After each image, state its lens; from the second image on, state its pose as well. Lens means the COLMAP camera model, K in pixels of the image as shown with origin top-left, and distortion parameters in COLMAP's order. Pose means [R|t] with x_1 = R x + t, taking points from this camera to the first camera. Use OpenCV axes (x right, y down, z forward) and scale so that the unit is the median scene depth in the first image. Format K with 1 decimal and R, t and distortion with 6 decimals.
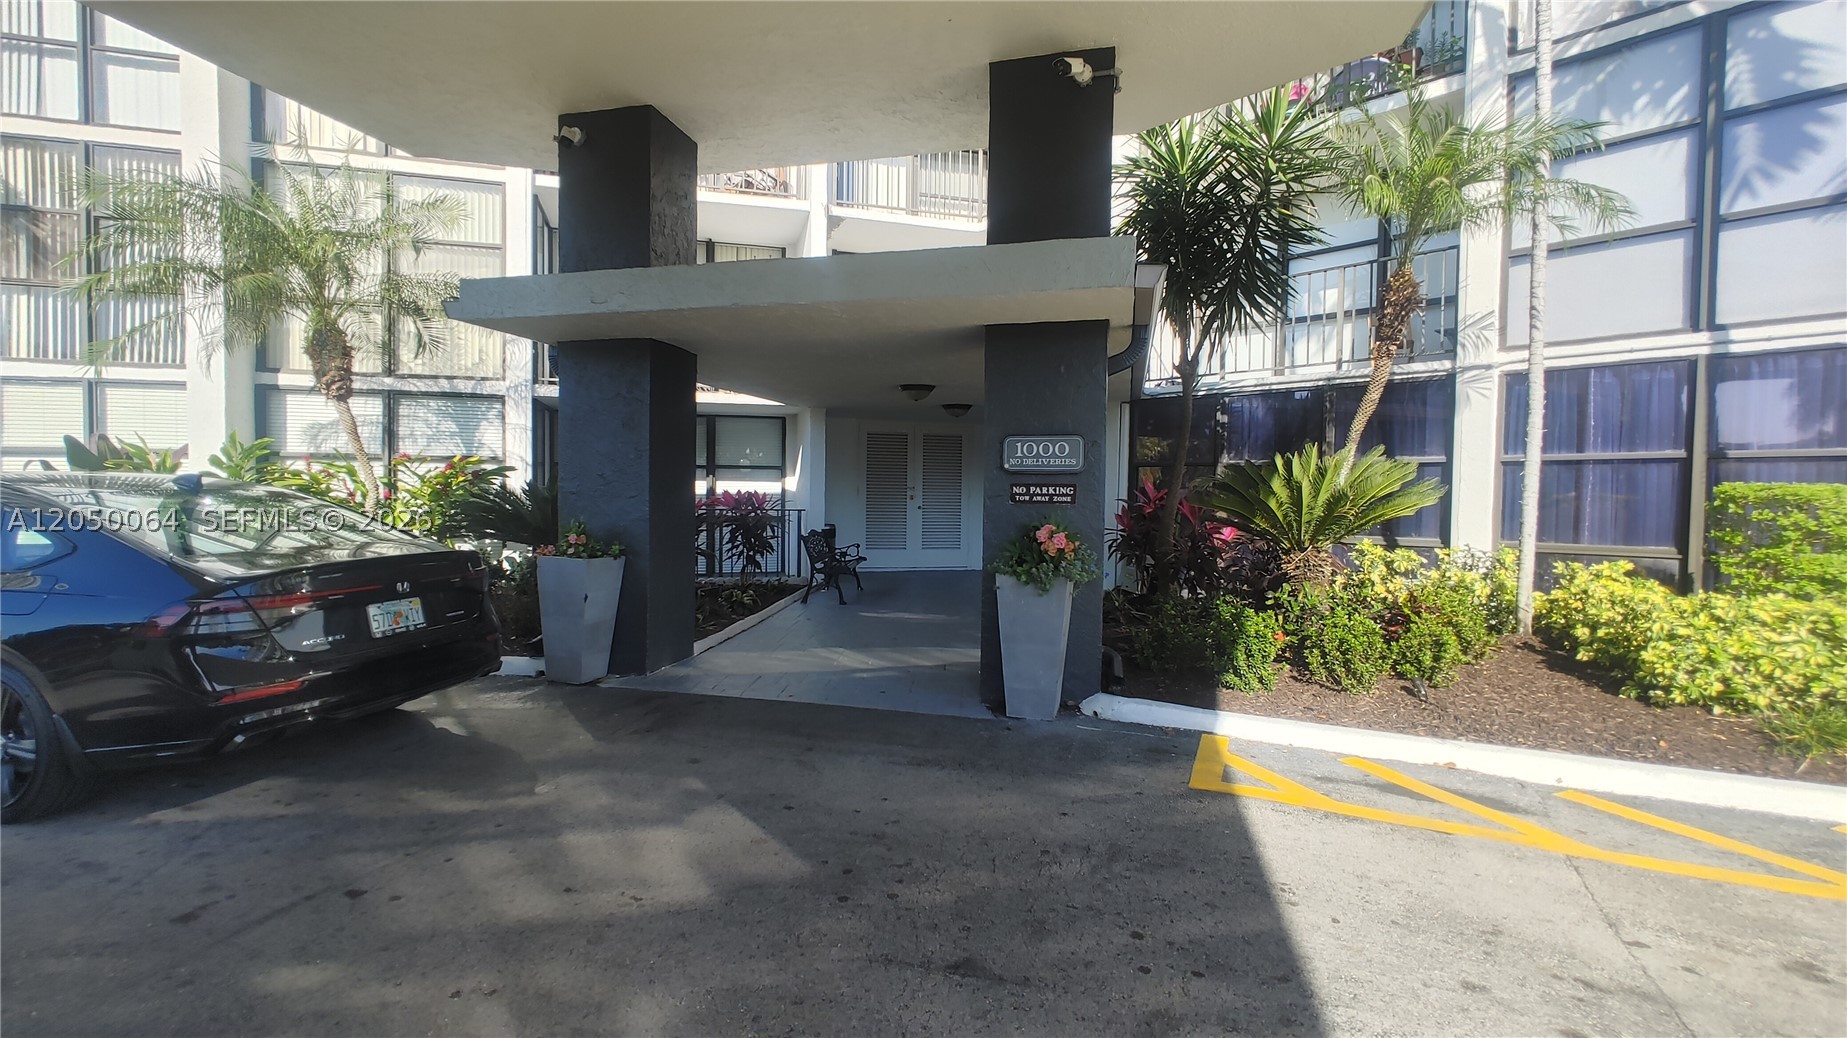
lens RADIAL K [[793.4, 0, 923.5], [0, 793.4, 519.0], [0, 0, 1]] dist [-0.000321, 0.000039]
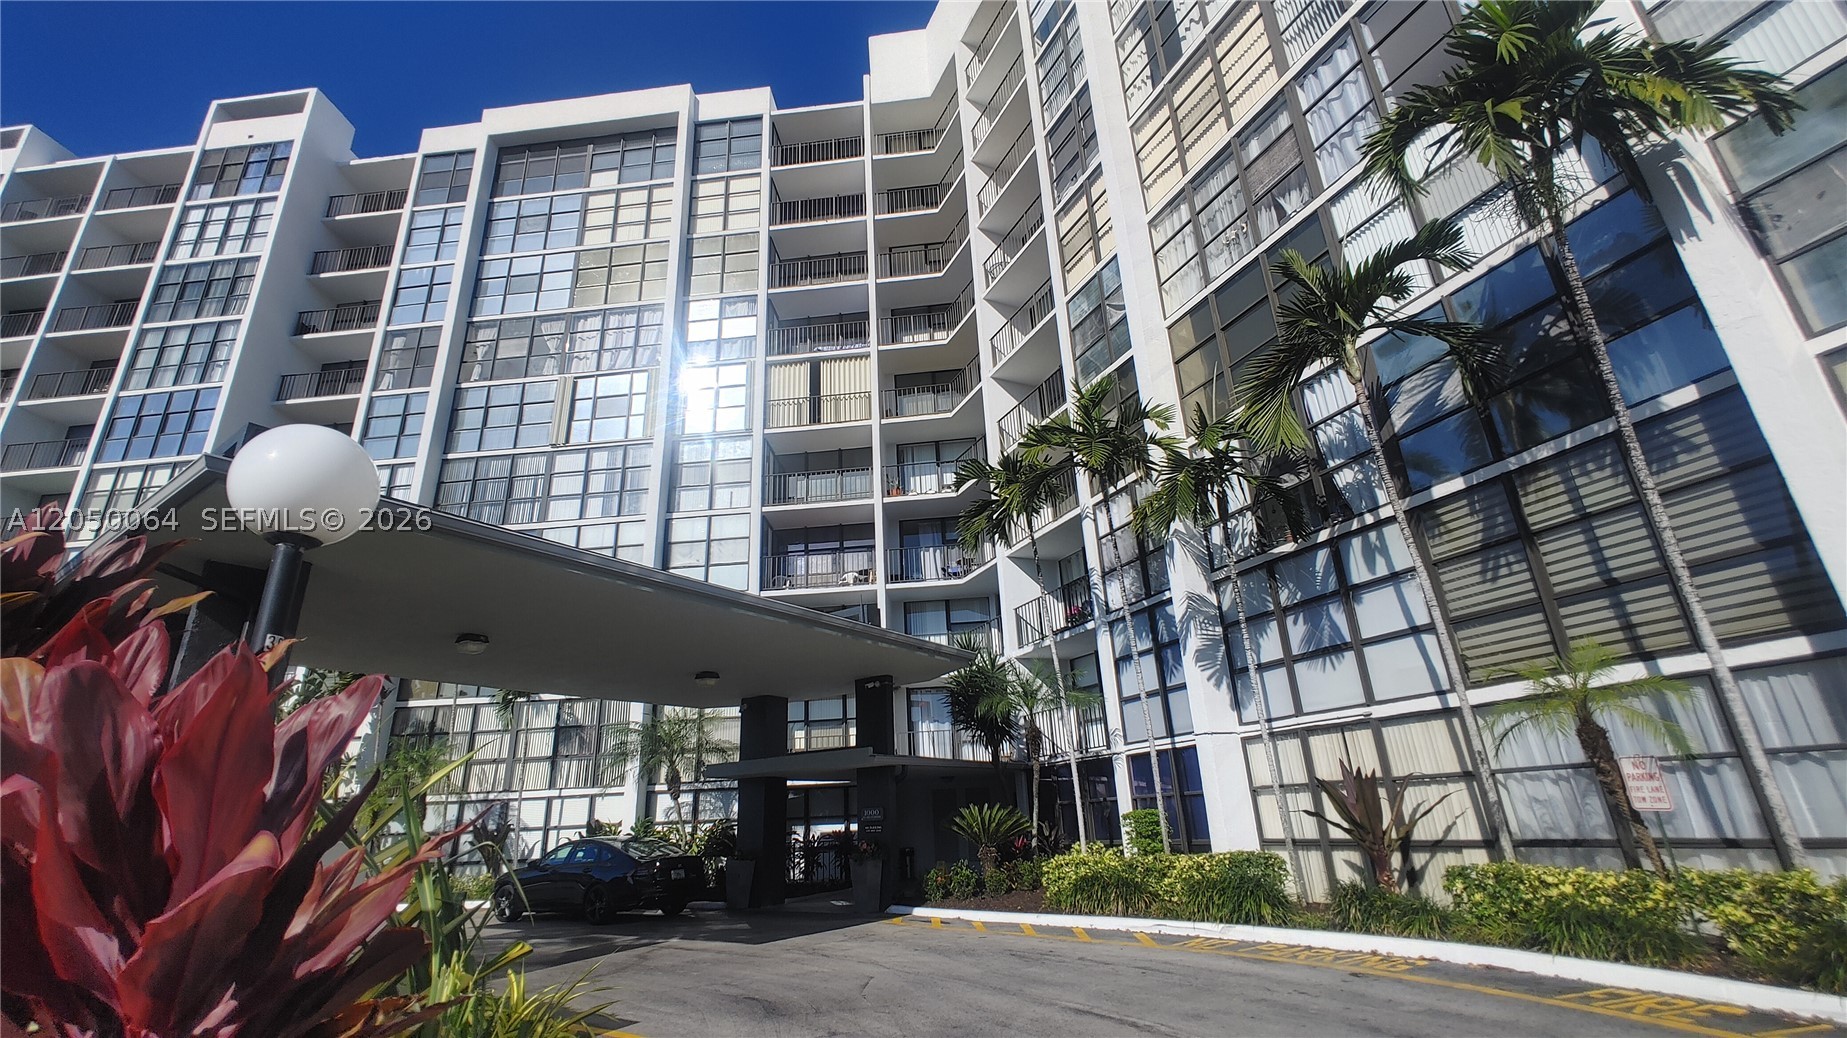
lens RADIAL K [[814.6, 0, 893.0], [0, 814.6, 518.3], [0, 0, 1]] dist [-0.001152, -0.000054]
pose [[0.918243, -0.181255, -0.352102, 0.837481], [0.031941, 0.920110, -0.390356, 0.049832], [0.394726, 0.347195, 0.850674, -1.064353]]
